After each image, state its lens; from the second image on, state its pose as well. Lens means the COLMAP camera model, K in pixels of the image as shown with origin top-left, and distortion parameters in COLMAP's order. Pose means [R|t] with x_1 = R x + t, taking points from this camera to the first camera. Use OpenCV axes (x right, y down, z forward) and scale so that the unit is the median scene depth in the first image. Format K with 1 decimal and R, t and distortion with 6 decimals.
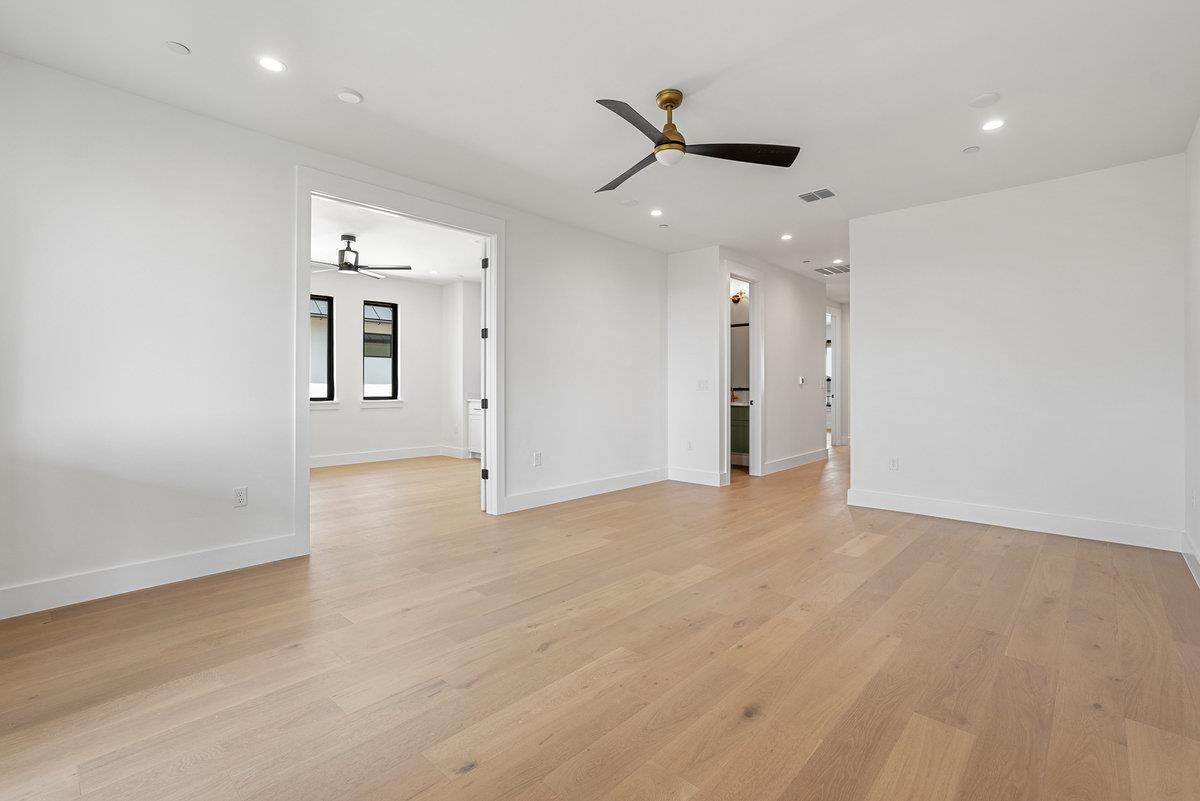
lens RADIAL K [[545.6, 0, 598.5], [0, 545.6, 393.4], [0, 0, 1]] dist [0.012611, 0.001401]
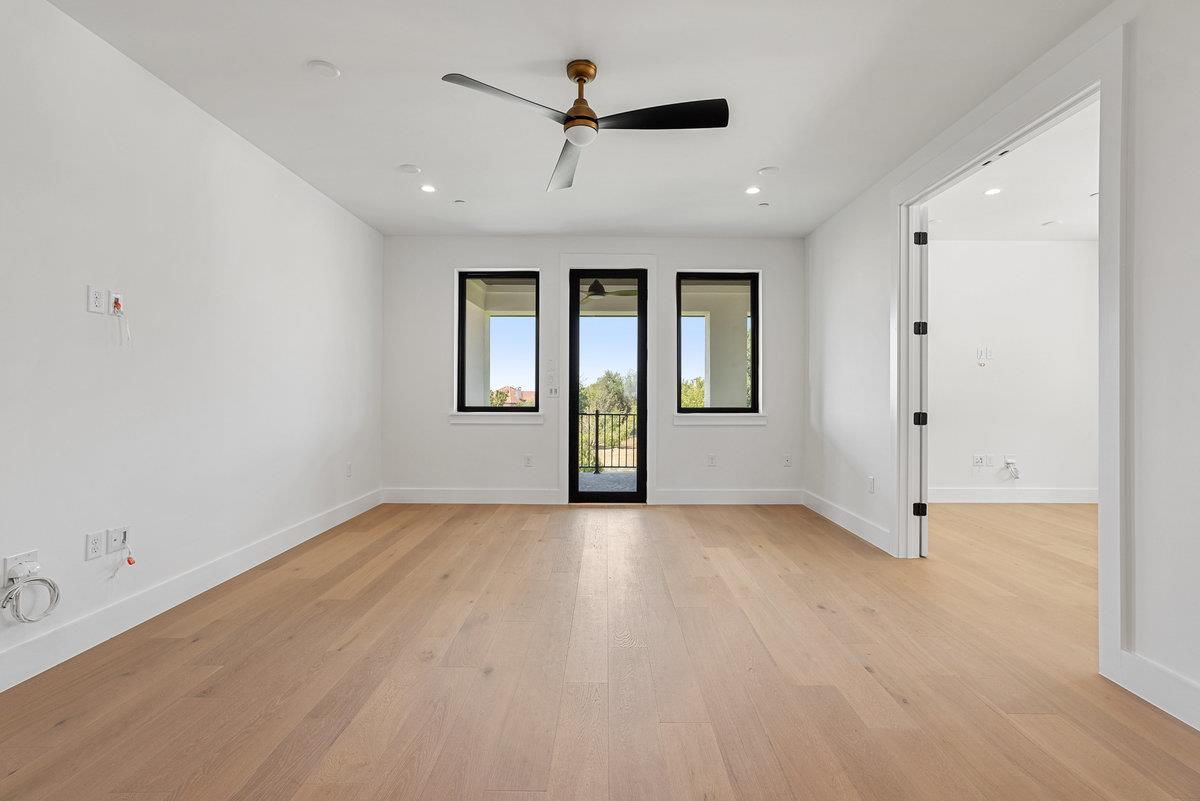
lens RADIAL K [[545.6, 0, 598.6], [0, 545.6, 395.9], [0, 0, 1]] dist [0.012611, 0.001401]
pose [[-0.741073, 0.000053, -0.671424, 0.875314], [-0.011995, 0.999839, 0.013318, -0.022241], [0.671317, 0.017924, -0.740953, 2.100045]]
